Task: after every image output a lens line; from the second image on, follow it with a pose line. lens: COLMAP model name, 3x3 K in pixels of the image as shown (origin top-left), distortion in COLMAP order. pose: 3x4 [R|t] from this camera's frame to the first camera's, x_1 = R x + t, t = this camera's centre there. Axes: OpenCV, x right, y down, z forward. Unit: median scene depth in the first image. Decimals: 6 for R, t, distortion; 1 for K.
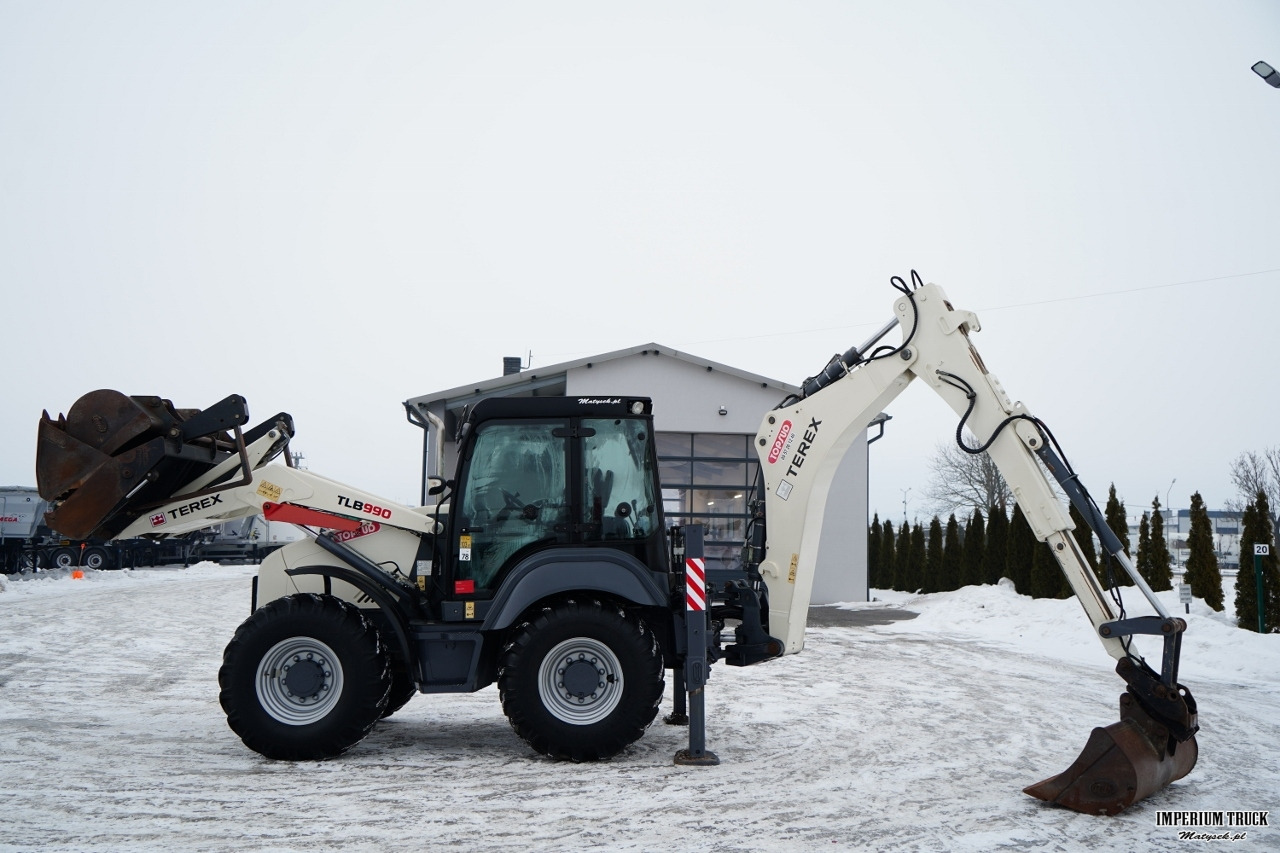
lens RADIAL K [[1196.2, 0, 640.0], [0, 1196.2, 426.5], [0, 0, 1]] dist [0.014508, 0.005429]
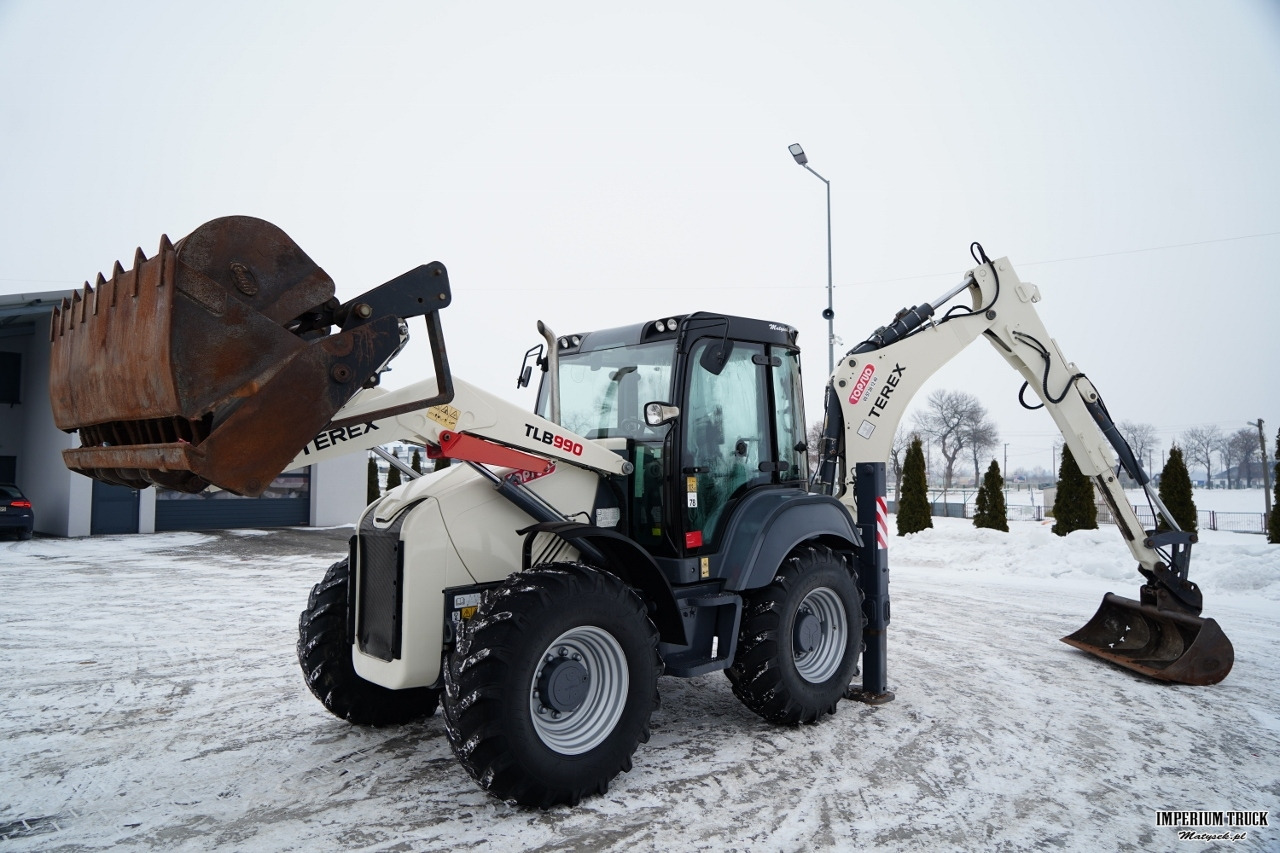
lens RADIAL K [[855.1, 0, 640.0], [0, 855.1, 426.5], [0, 0, 1]] dist [-0.031345, 0.029718]
pose [[0.756065, 0.024362, 0.654043, -0.540926], [-0.056060, 0.998045, 0.027629, 0.041450], [-0.652091, -0.057555, 0.755953, 0.567960]]
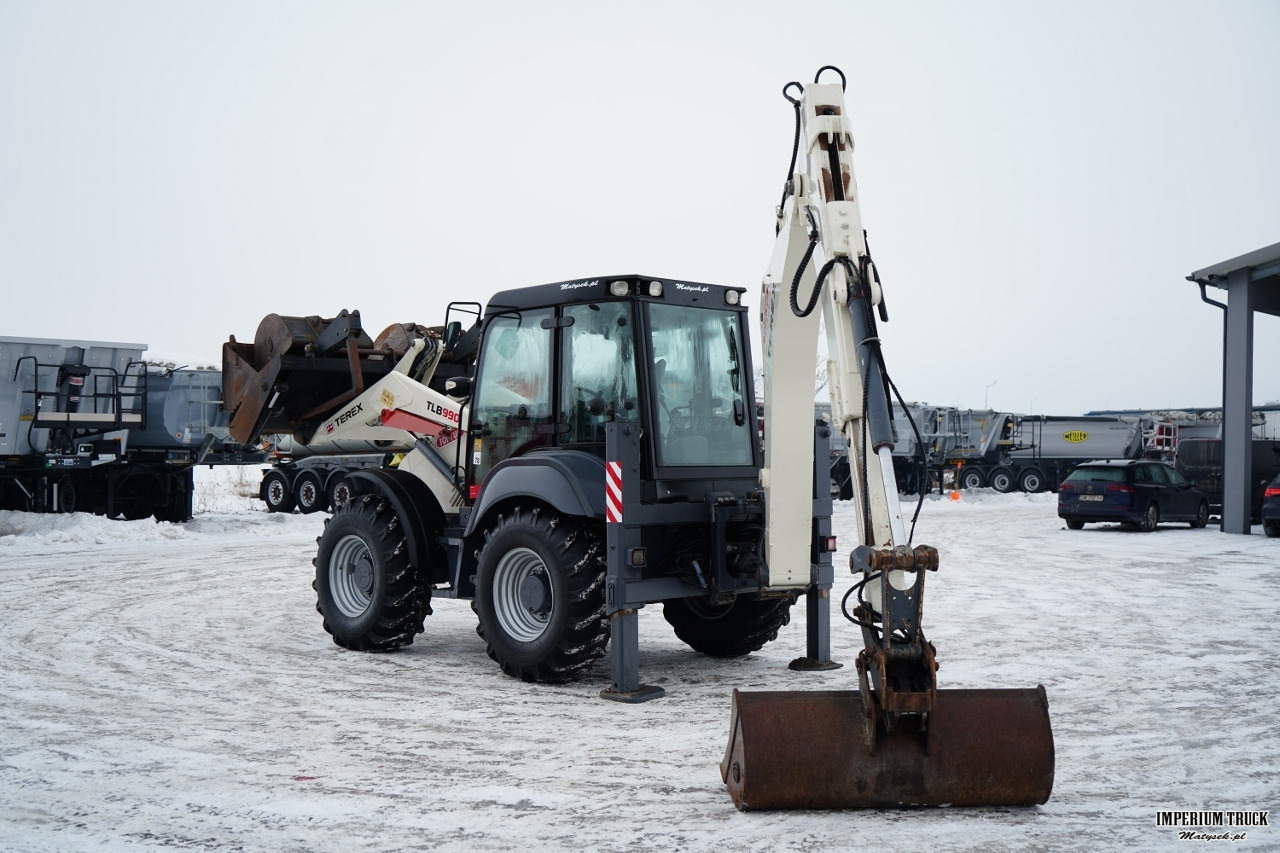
lens RADIAL K [[1496.8, 0, 640.0], [0, 1496.8, 426.5], [0, 0, 1]] dist [0.009713, -0.020508]
pose [[0.676749, -0.016833, -0.736021, 0.799344], [0.067884, 0.996906, 0.039618, 0.041616], [0.733078, -0.076776, 0.675798, 0.280943]]
